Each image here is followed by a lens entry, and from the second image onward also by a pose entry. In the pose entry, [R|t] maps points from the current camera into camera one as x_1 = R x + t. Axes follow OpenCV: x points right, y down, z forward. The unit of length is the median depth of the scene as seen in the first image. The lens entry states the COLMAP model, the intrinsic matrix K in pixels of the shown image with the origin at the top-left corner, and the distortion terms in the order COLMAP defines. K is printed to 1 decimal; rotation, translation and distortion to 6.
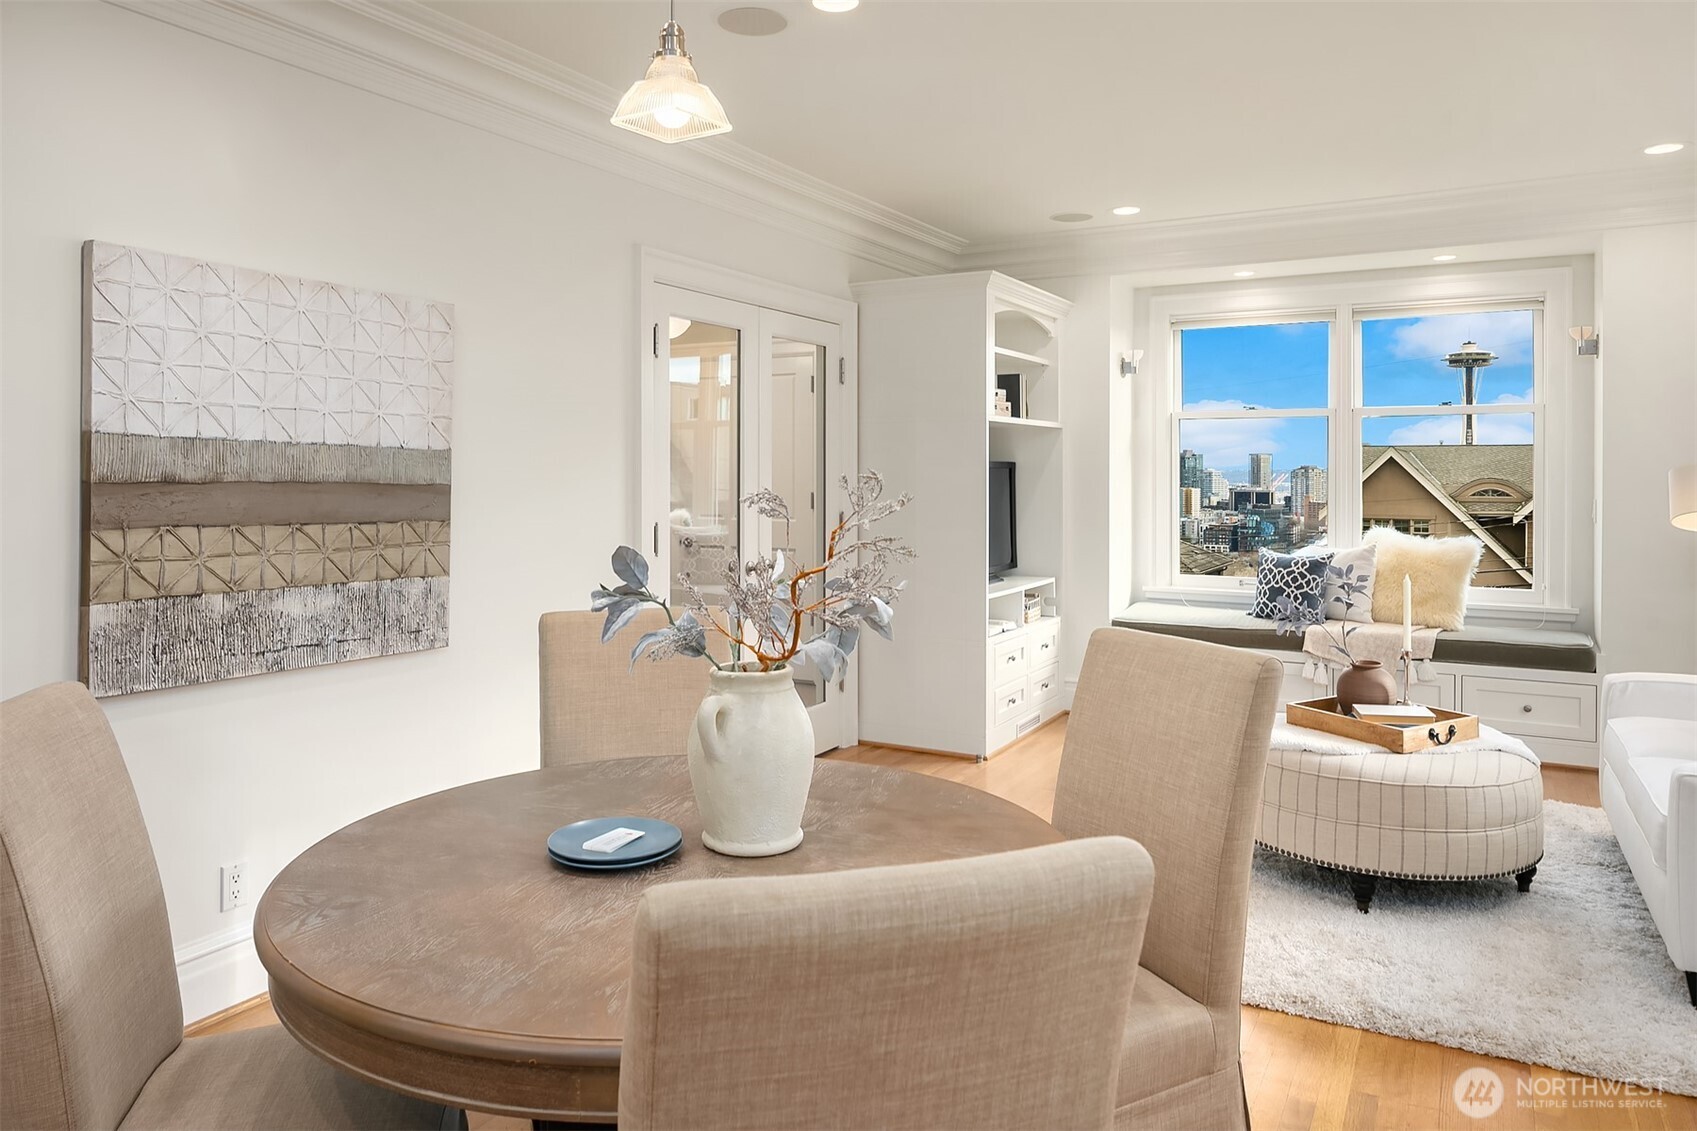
lens RADIAL K [[1145.0, 0, 806.9], [0, 1145.0, 493.5], [0, 0, 1]] dist [-0.003426, 0.000530]
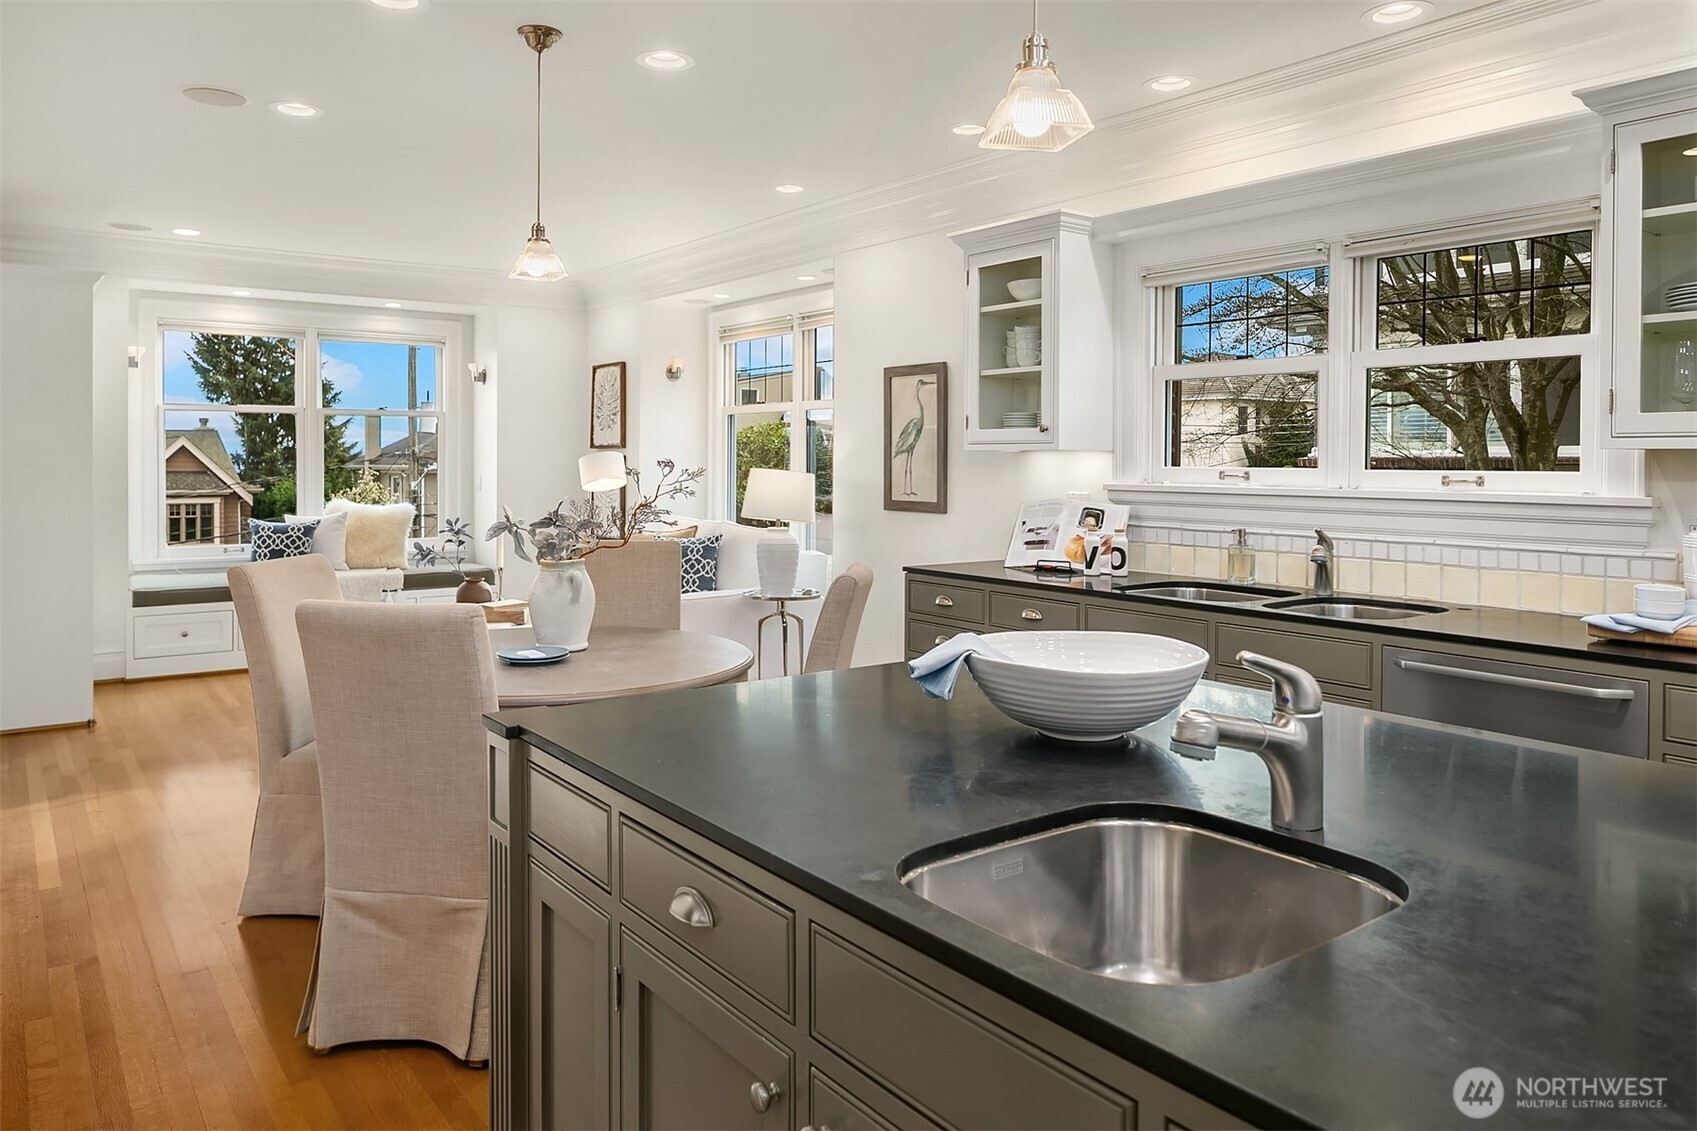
lens RADIAL K [[1183.8, 0, 848.4], [0, 1183.8, 421.6], [0, 0, 1]] dist [-0.007354, -0.001415]
pose [[0.402250, 0.030740, 0.915013, -0.536180], [0.013719, 0.999122, -0.039597, 0.002327], [-0.915427, 0.028481, 0.401475, -0.094649]]
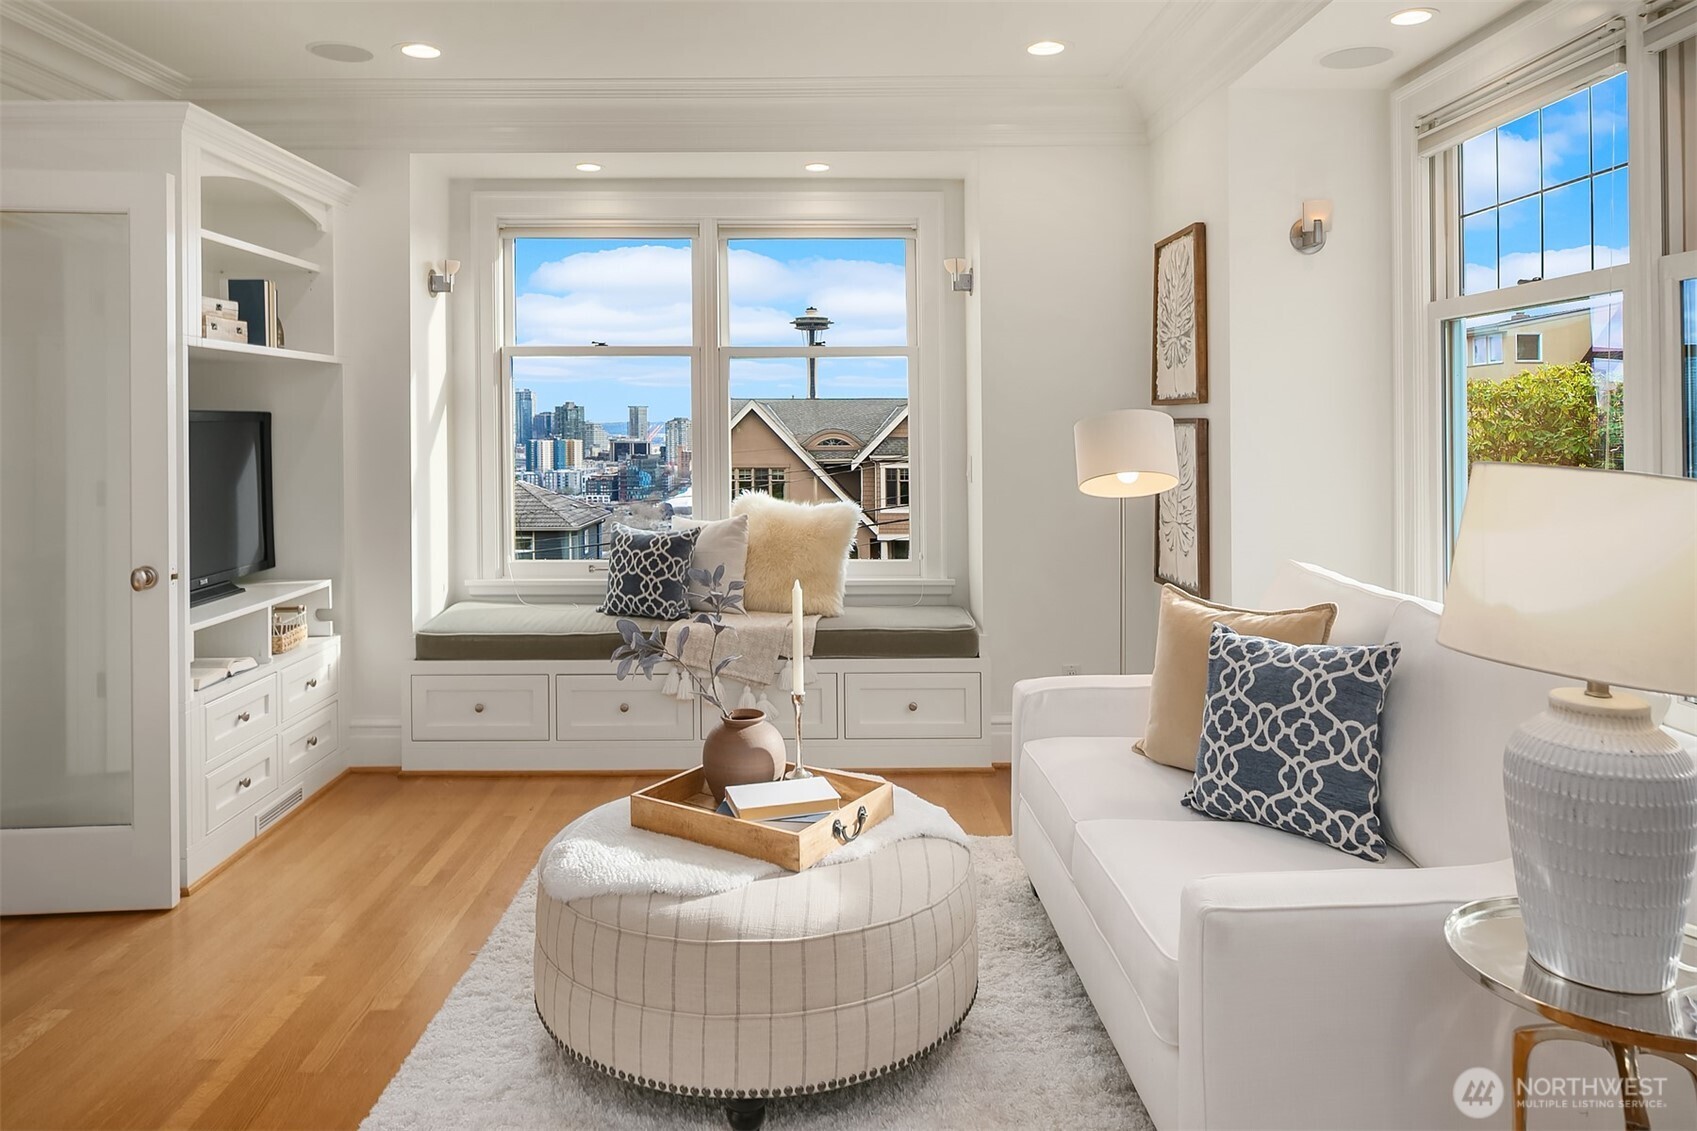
lens RADIAL K [[1183.8, 0, 848.4], [0, 1183.8, 421.6], [0, 0, 1]] dist [-0.007354, -0.001415]
pose [[0.850284, -0.002432, 0.526318, 0.117476], [0.013508, 0.999761, -0.017202, -0.005935], [-0.526151, 0.021736, 0.850114, 0.248462]]
